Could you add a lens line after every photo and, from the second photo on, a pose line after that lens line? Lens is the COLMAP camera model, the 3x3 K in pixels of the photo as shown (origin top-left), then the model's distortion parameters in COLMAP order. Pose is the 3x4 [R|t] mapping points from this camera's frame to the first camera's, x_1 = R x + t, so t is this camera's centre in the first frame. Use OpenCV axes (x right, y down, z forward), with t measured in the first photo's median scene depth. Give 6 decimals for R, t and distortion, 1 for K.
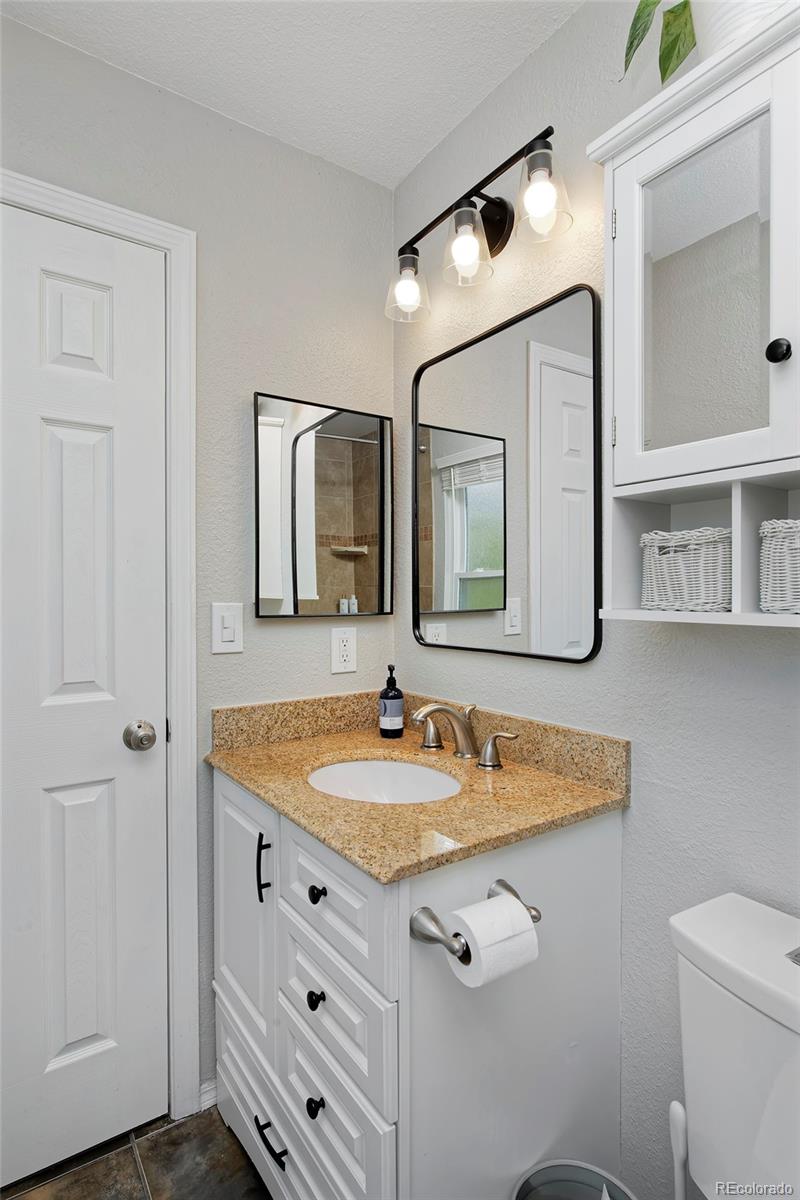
lens RADIAL K [[623.9, 0, 397.1], [0, 623.9, 593.5], [0, 0, 1]] dist [-0.021986, -0.000095]
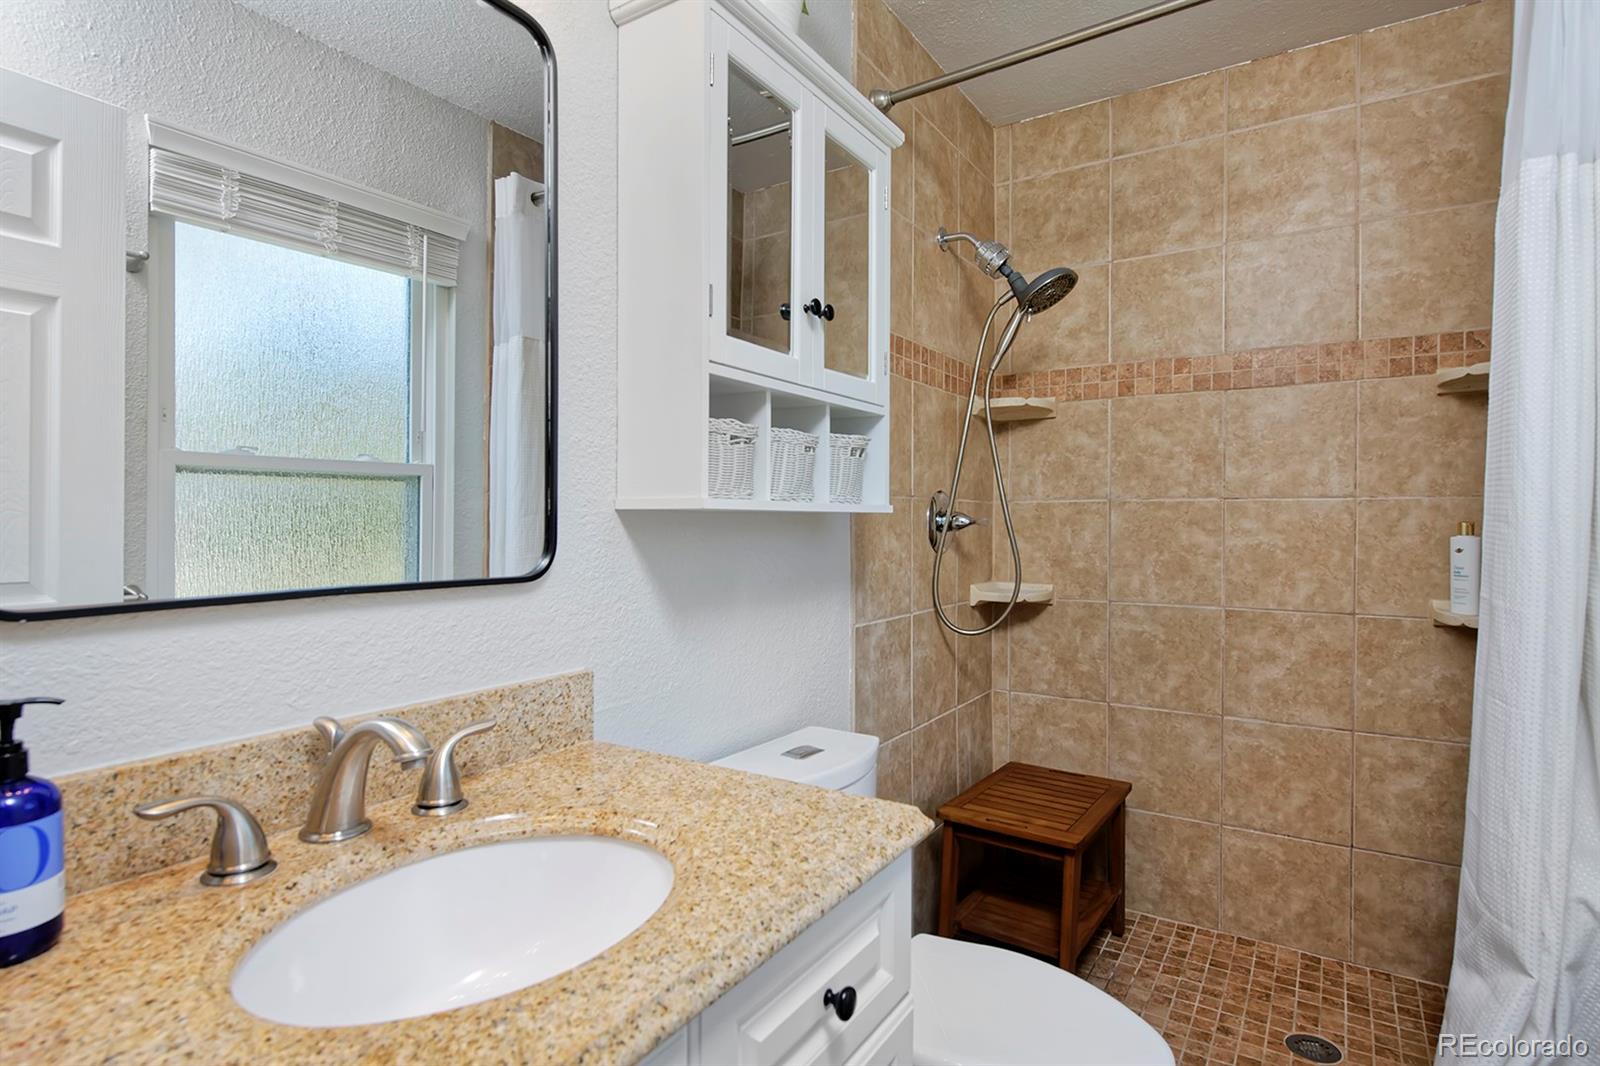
lens RADIAL K [[831.9, 0, 794.3], [0, 831.9, 526.2], [0, 0, 1]] dist [-0.021986, -0.000095]
pose [[-0.381363, -0.011299, 0.924356, -0.697694], [0.003363, 0.999902, 0.013610, 0.042935], [-0.924419, 0.008299, -0.381288, 1.158388]]
